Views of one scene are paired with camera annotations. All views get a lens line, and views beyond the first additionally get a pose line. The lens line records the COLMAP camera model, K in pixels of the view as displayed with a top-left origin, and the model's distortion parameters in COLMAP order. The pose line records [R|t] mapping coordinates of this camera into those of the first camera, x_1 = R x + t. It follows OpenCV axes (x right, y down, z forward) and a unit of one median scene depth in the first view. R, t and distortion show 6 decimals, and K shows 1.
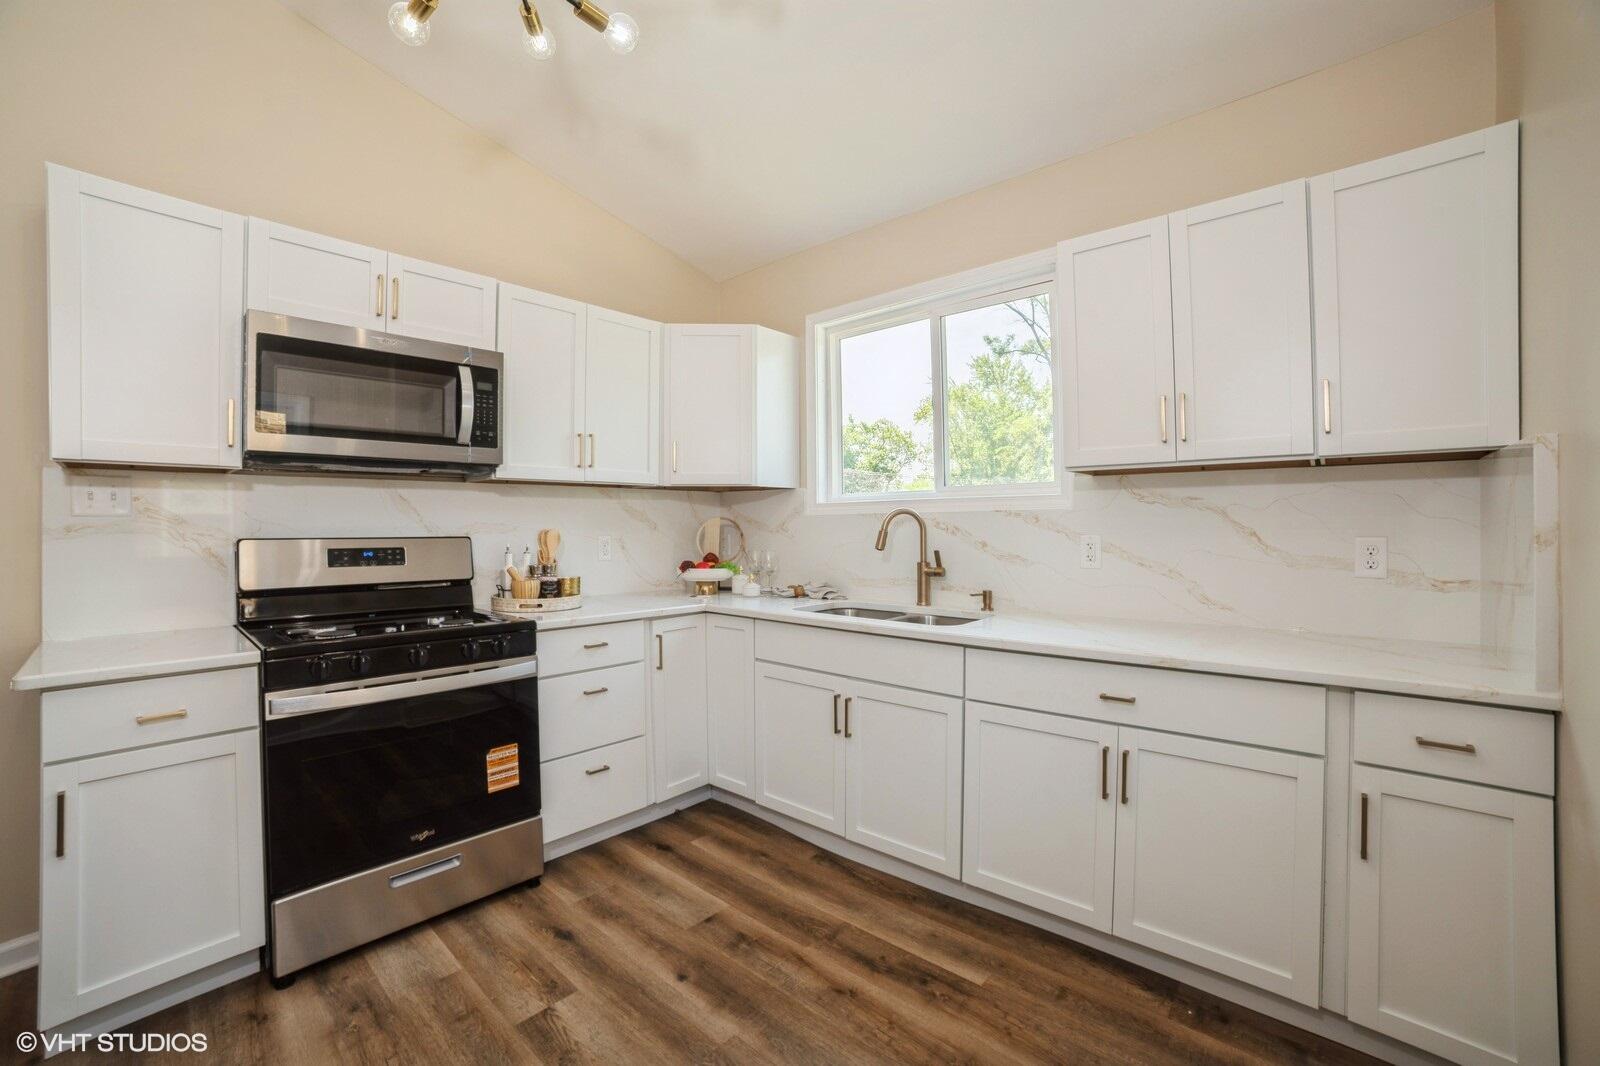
lens RADIAL K [[663.7, 0, 813.3], [0, 663.7, 532.1], [0, 0, 1]] dist [0.001450, 0.001551]
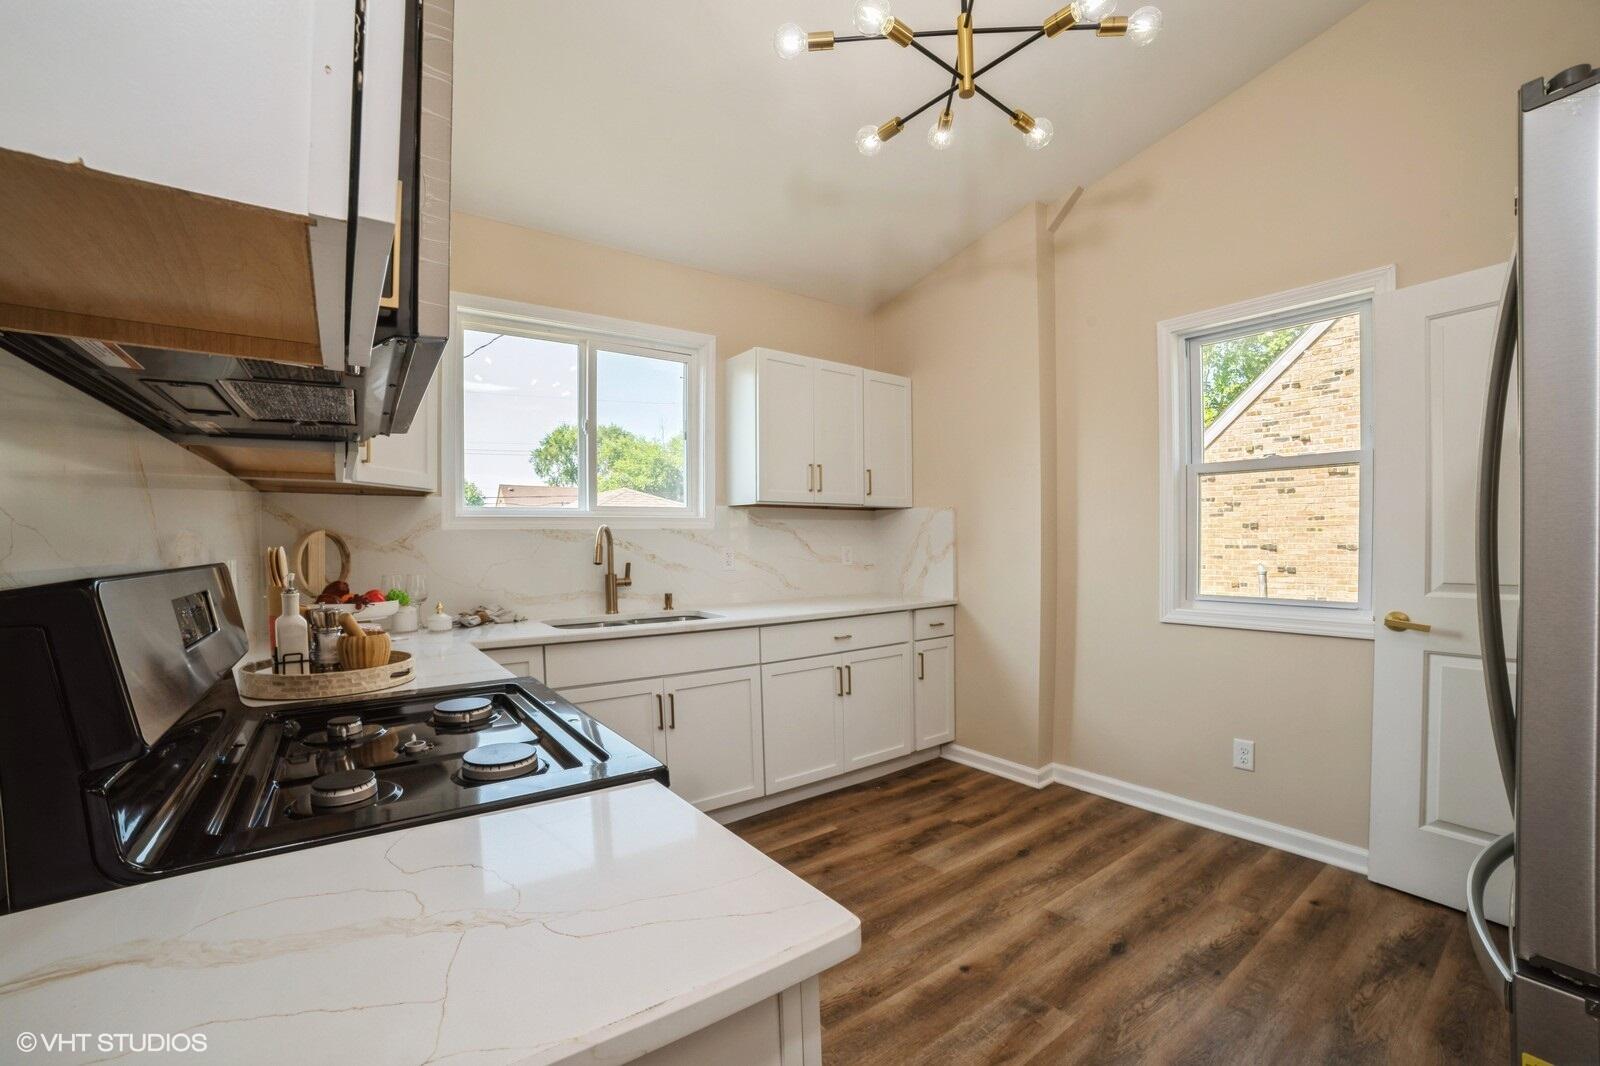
lens RADIAL K [[655.6, 0, 800.8], [0, 655.6, 542.1], [0, 0, 1]] dist [-0.000944, 0.000293]
pose [[0.266537, -0.002396, 0.963822, -0.802091], [0.016318, 0.999865, -0.002027, -0.000556], [-0.963687, 0.016268, 0.266540, 0.410542]]
